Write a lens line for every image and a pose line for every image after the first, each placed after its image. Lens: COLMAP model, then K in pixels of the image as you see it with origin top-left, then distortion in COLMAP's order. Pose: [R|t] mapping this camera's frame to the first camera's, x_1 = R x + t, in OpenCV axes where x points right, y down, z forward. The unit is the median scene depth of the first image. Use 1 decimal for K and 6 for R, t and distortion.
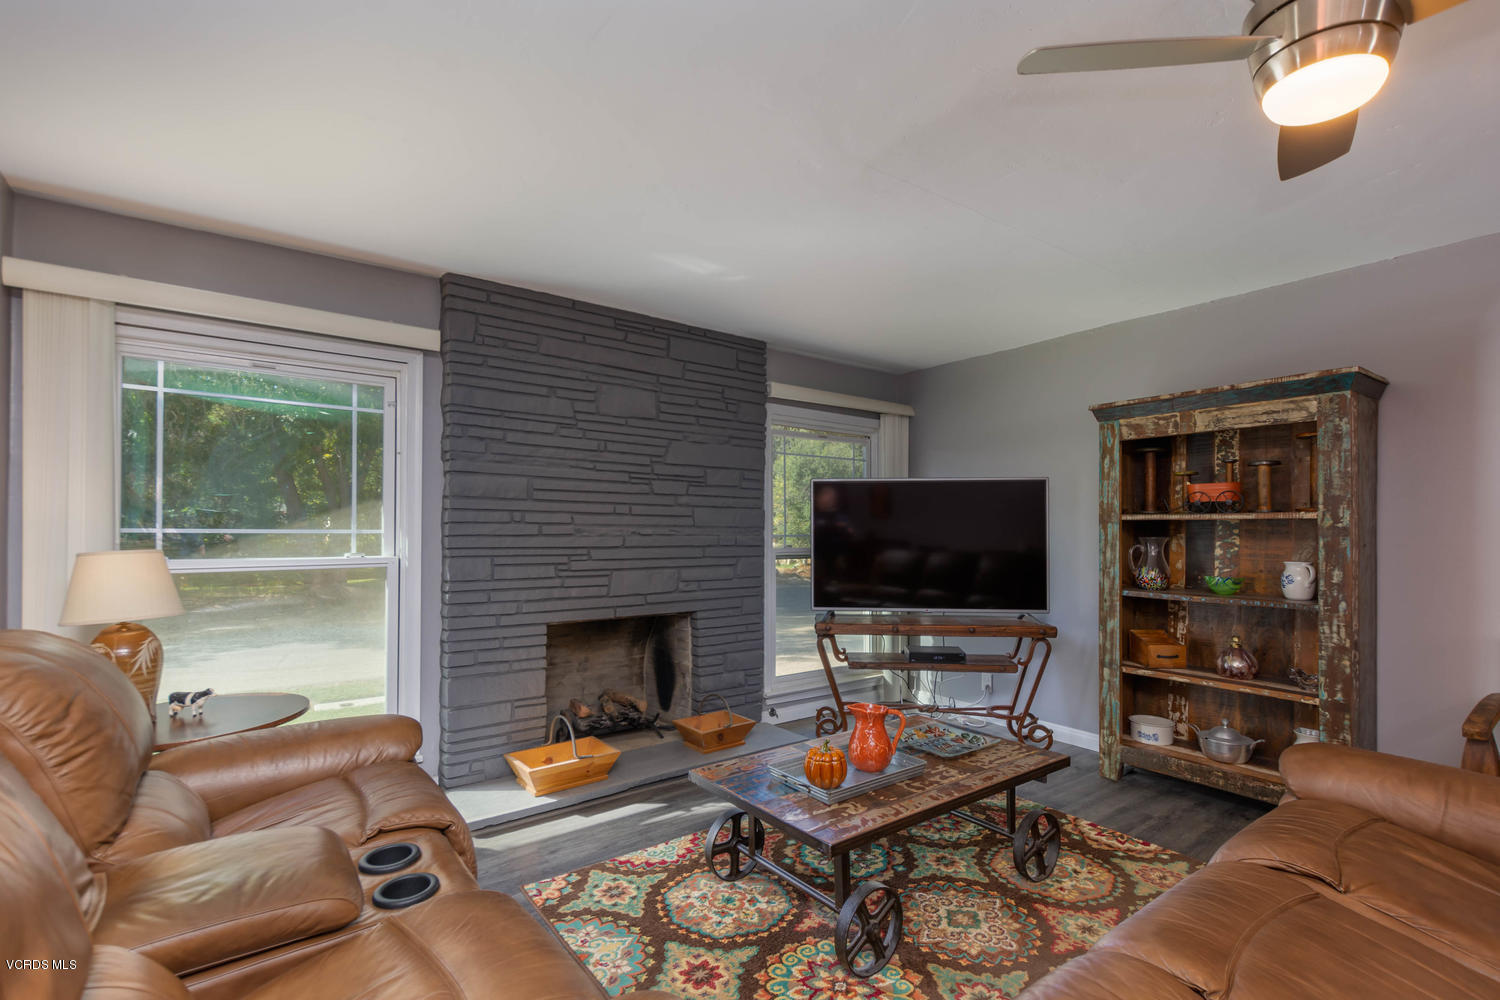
lens RADIAL K [[677.7, 0, 752.3], [0, 677.7, 509.0], [0, 0, 1]] dist [-0.028425, -0.001428]
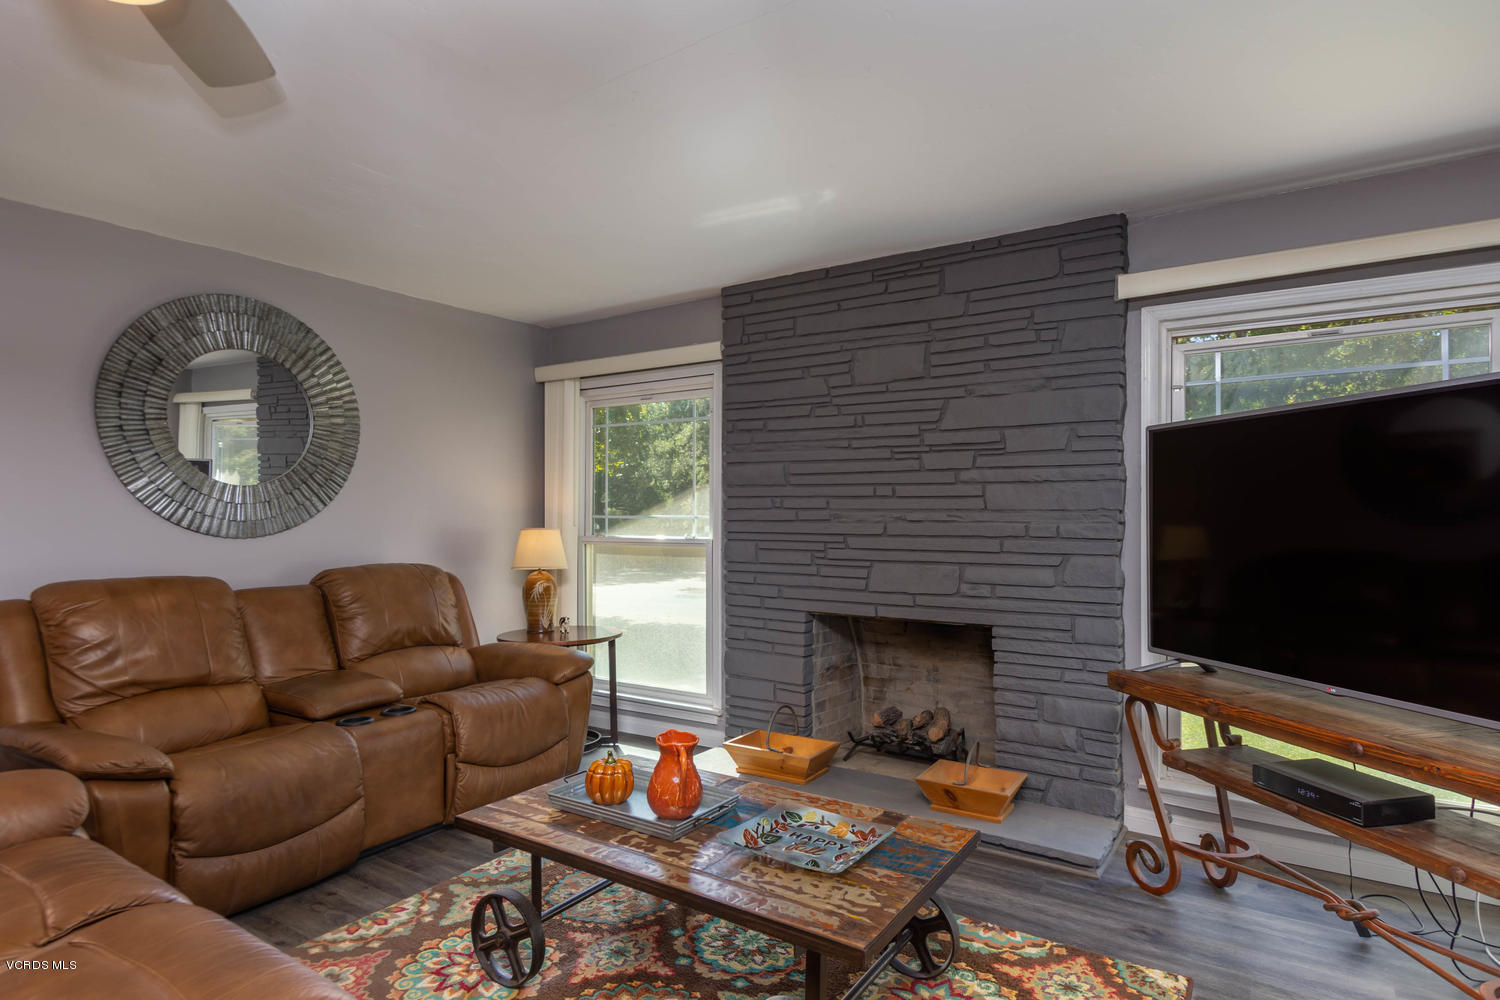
lens RADIAL K [[792.6, 0, 753.1], [0, 792.6, 508.6], [0, 0, 1]] dist [-0.021902, -0.000323]
pose [[0.336405, -0.016833, -0.941567, 0.709134], [0.024924, 0.999649, -0.008966, 0.028334], [0.941387, -0.020451, 0.336707, 0.520071]]
